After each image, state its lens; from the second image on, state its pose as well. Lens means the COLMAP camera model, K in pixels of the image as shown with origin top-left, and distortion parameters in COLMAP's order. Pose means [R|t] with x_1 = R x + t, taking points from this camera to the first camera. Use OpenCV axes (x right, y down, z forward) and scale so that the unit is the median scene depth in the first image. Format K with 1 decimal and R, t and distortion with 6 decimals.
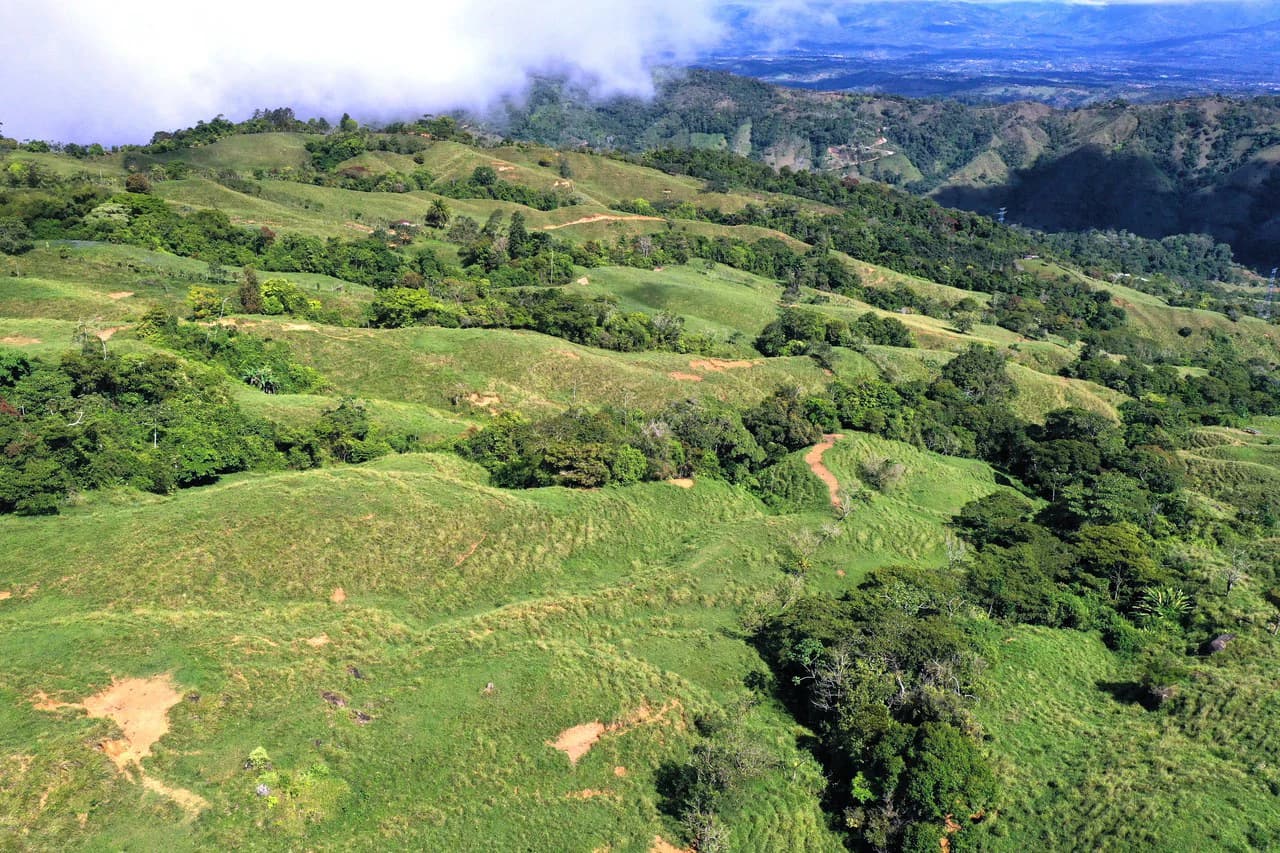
lens RADIAL K [[1022.0, 0, 639.9], [0, 1022.0, 432.8], [0, 0, 1]] dist [0.004413, 0.003160]
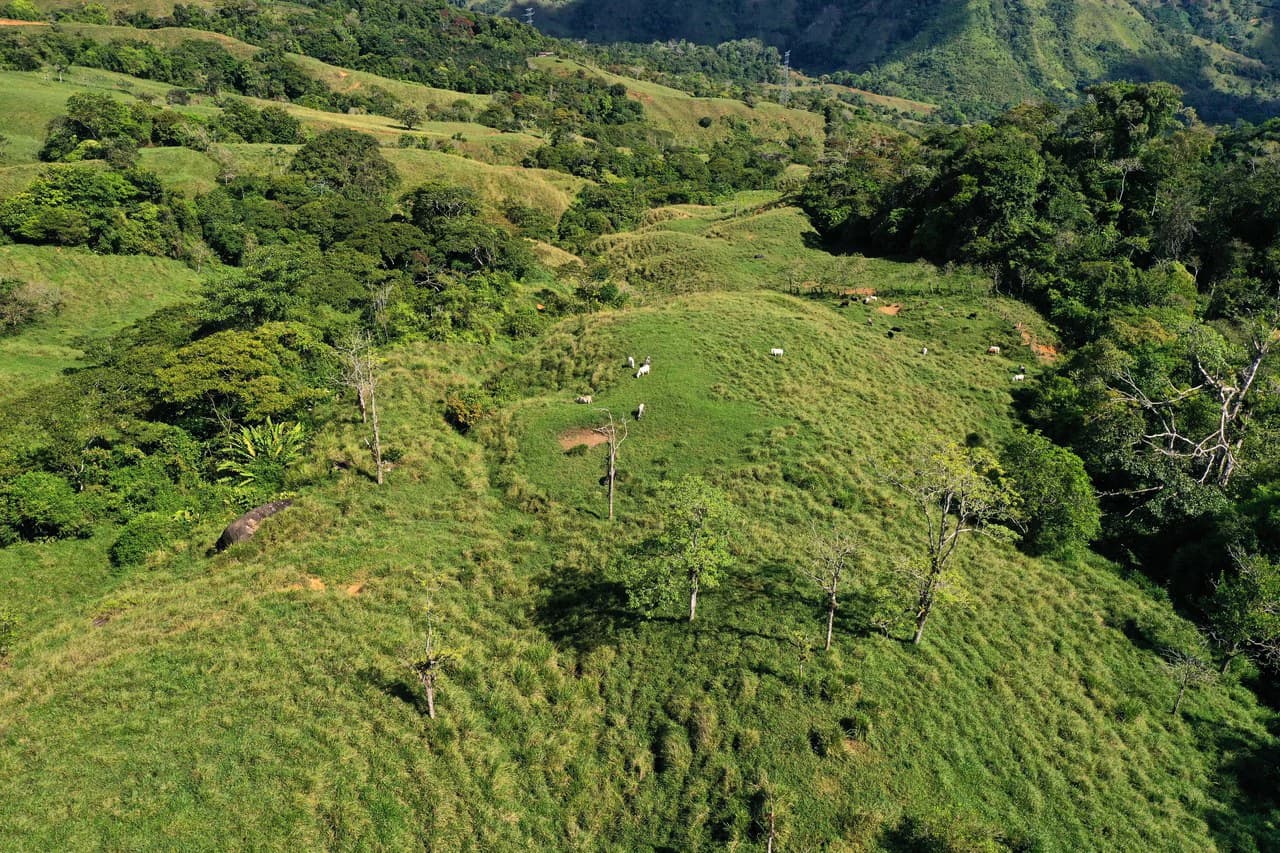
lens RADIAL K [[1022.0, 0, 643.5], [0, 1022.0, 425.3], [0, 0, 1]] dist [0.004413, 0.003160]
pose [[0.931251, -0.179490, 0.317104, 0.198516], [0.135533, 0.978446, 0.155804, 0.034678], [-0.338234, -0.102115, 0.935505, 0.153212]]
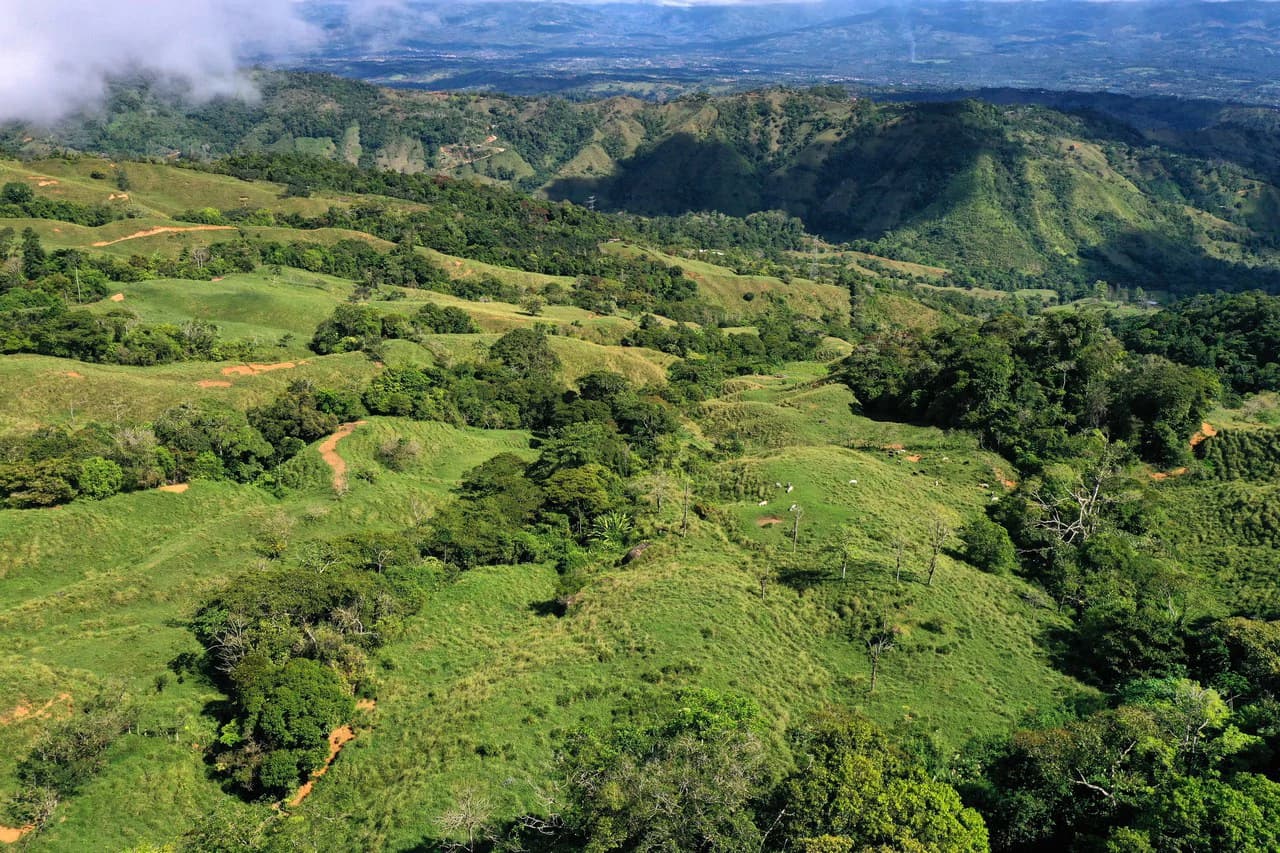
lens RADIAL K [[1022.0, 0, 641.7], [0, 1022.0, 429.5], [0, 0, 1]] dist [0.004413, 0.003160]
pose [[0.939031, -0.129592, 0.318476, 0.072838], [0.130531, 0.991272, 0.018489, 0.015400], [-0.318092, 0.024209, 0.947751, -0.036799]]
